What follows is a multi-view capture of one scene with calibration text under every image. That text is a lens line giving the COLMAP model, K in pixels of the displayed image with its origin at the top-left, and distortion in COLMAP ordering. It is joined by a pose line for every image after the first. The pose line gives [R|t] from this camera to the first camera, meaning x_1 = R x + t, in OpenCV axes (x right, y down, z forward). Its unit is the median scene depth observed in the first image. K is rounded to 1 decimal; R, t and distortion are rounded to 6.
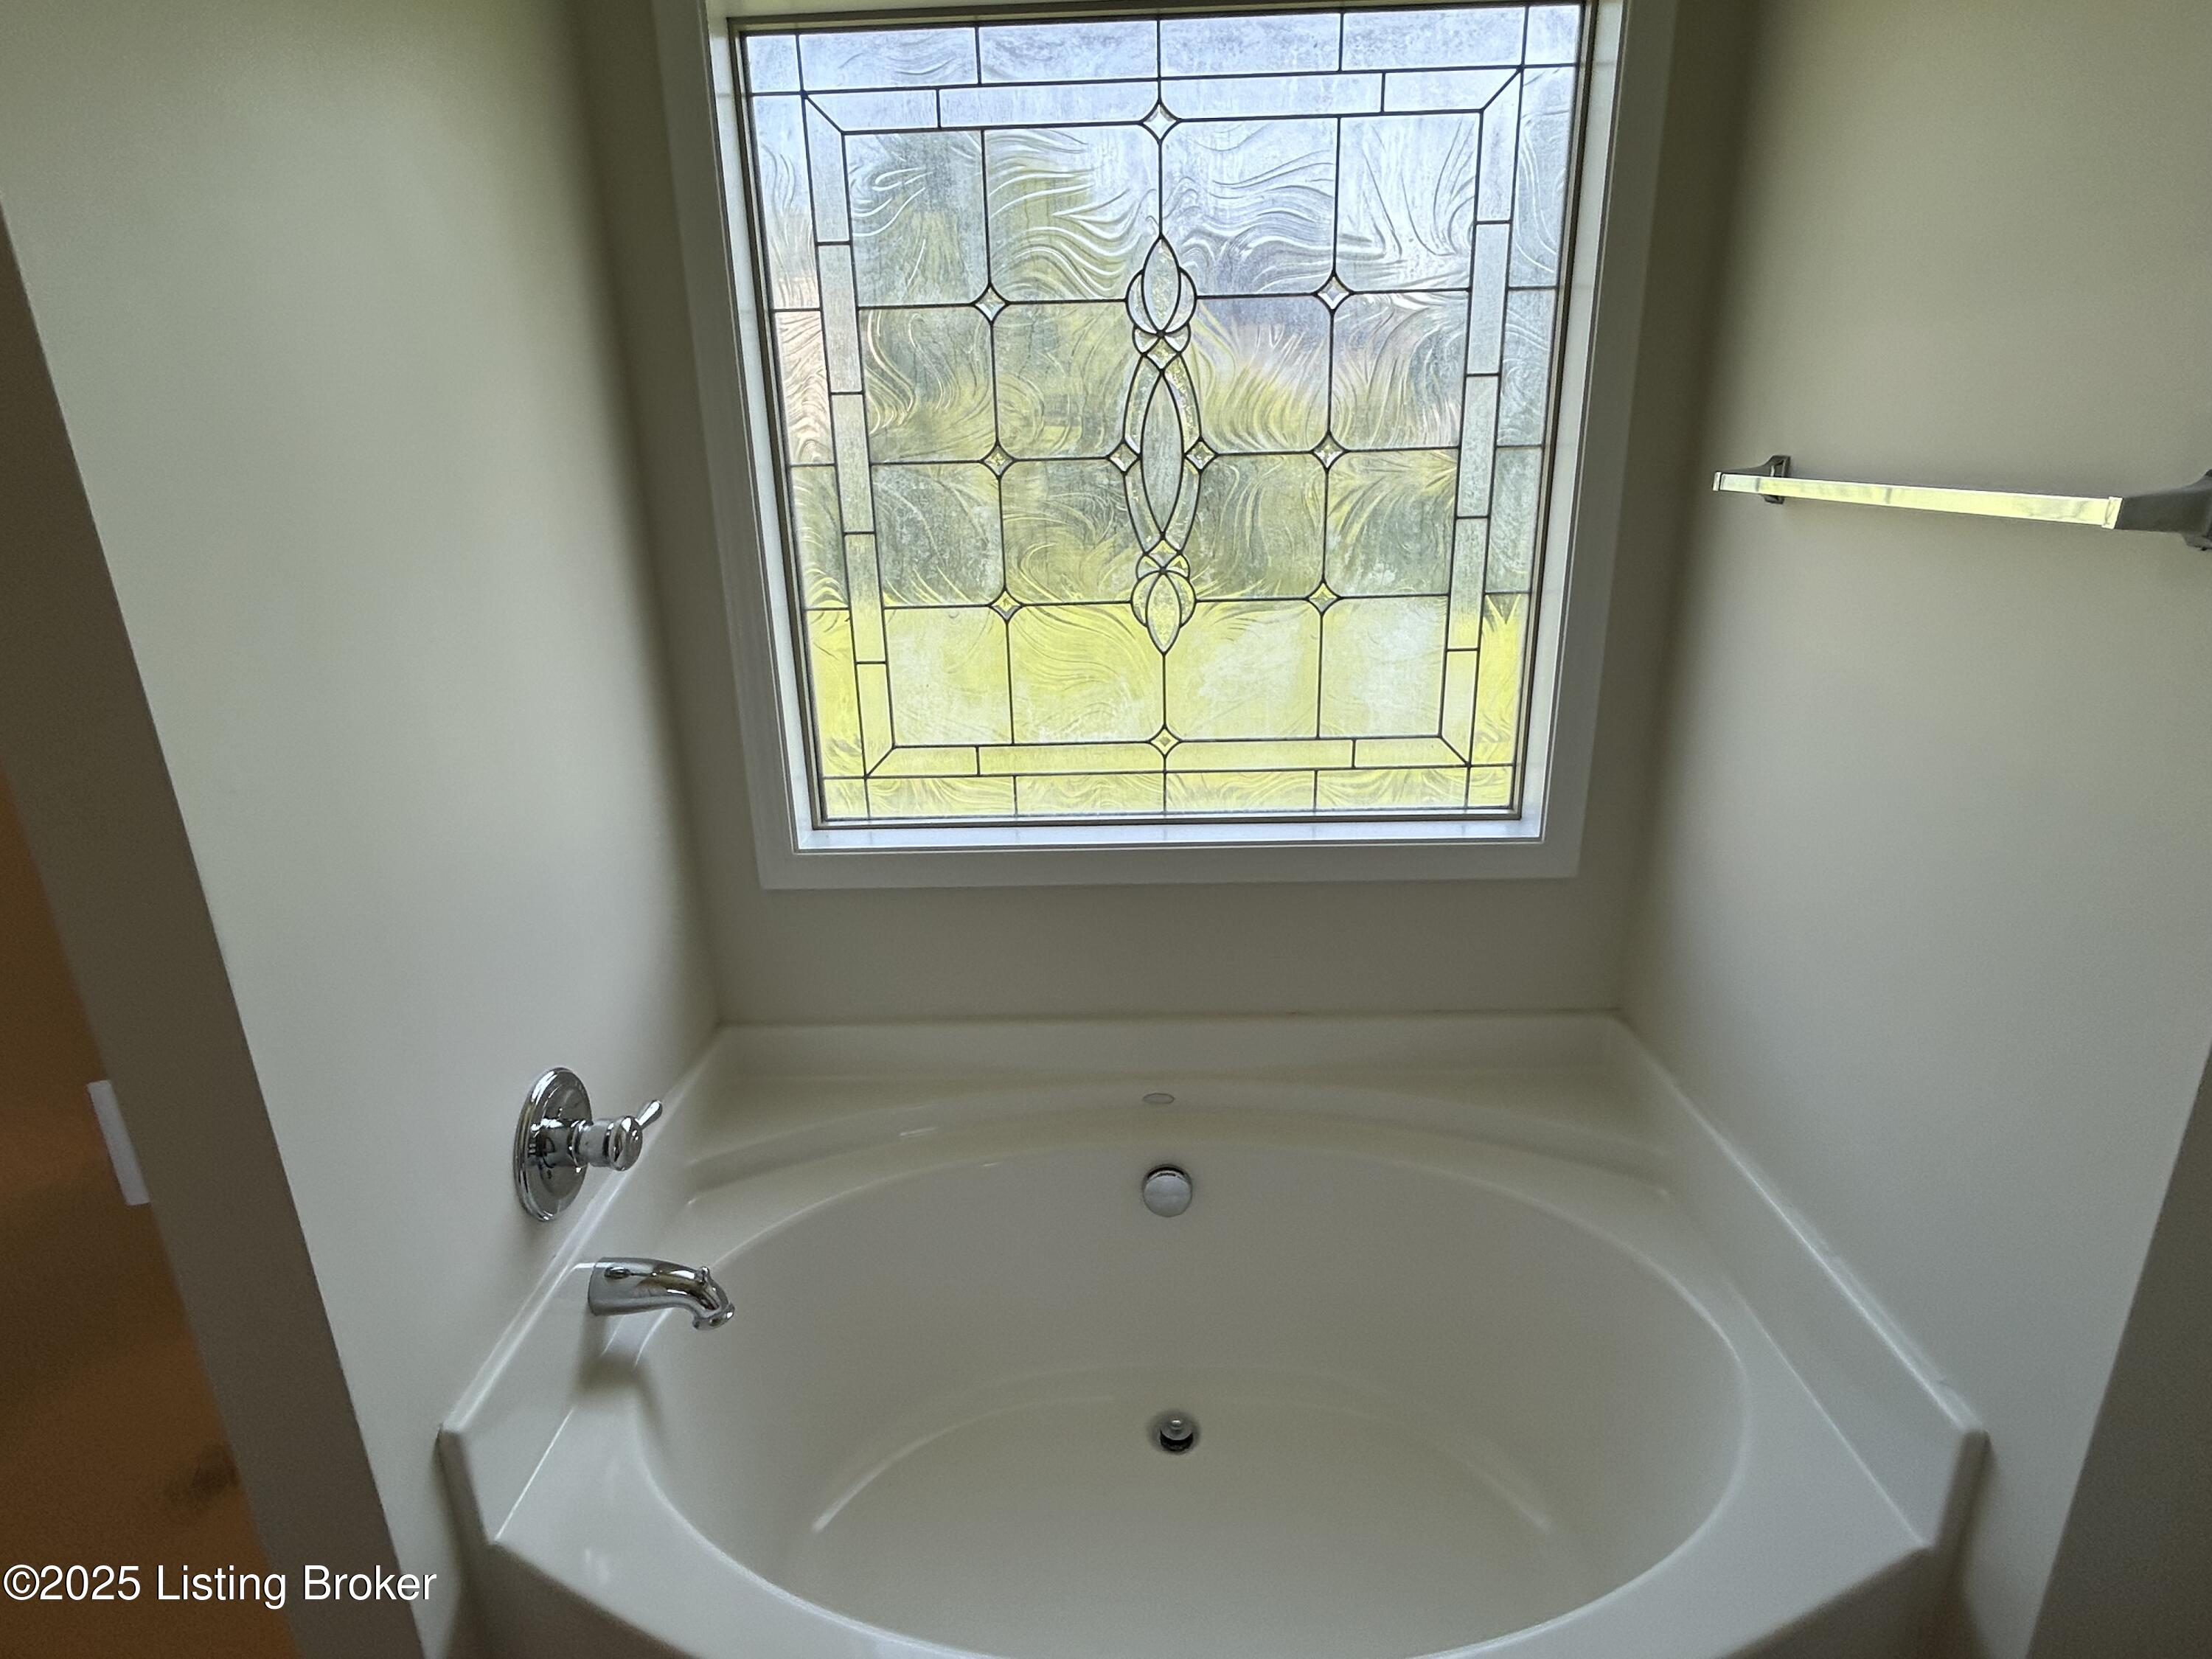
lens RADIAL K [[1174.1, 0, 1106.0], [0, 1174.1, 829.5], [0, 0, 1]] dist [-0.003656, -0.000442]
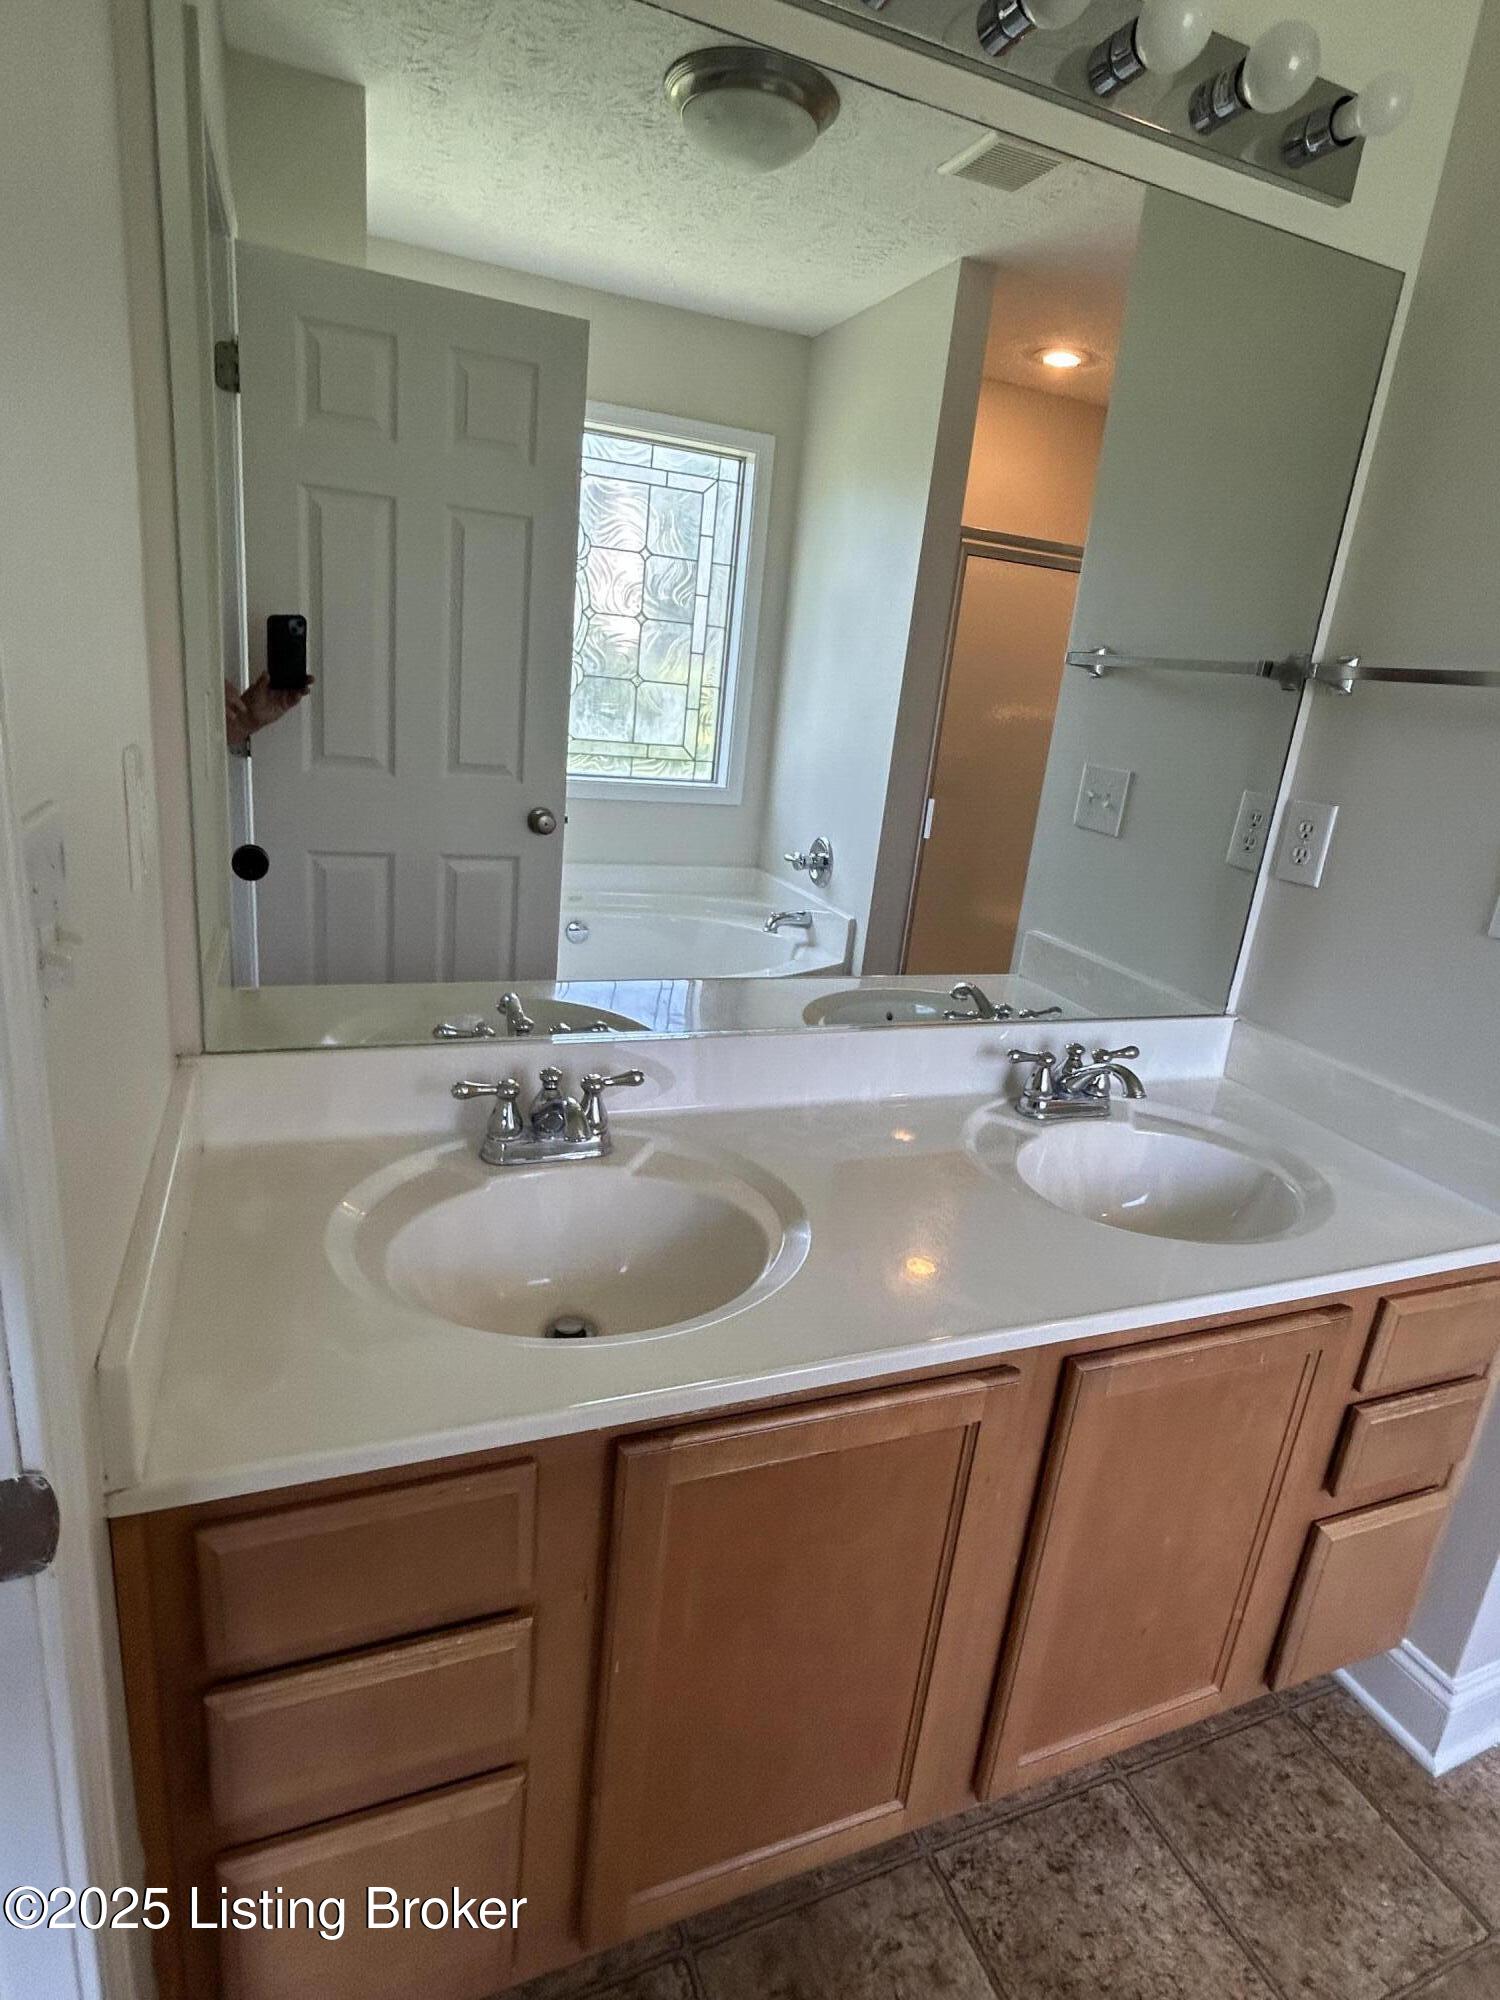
lens RADIAL K [[1061.6, 0, 750.0], [0, 1061.6, 1000.0], [0, 0, 1]] dist [-0.003656, -0.000442]
pose [[0.913757, -0.000826, 0.406261, -0.538870], [0.006983, 0.999882, -0.013672, 0.537197], [-0.406202, 0.015330, 0.913655, -1.163889]]
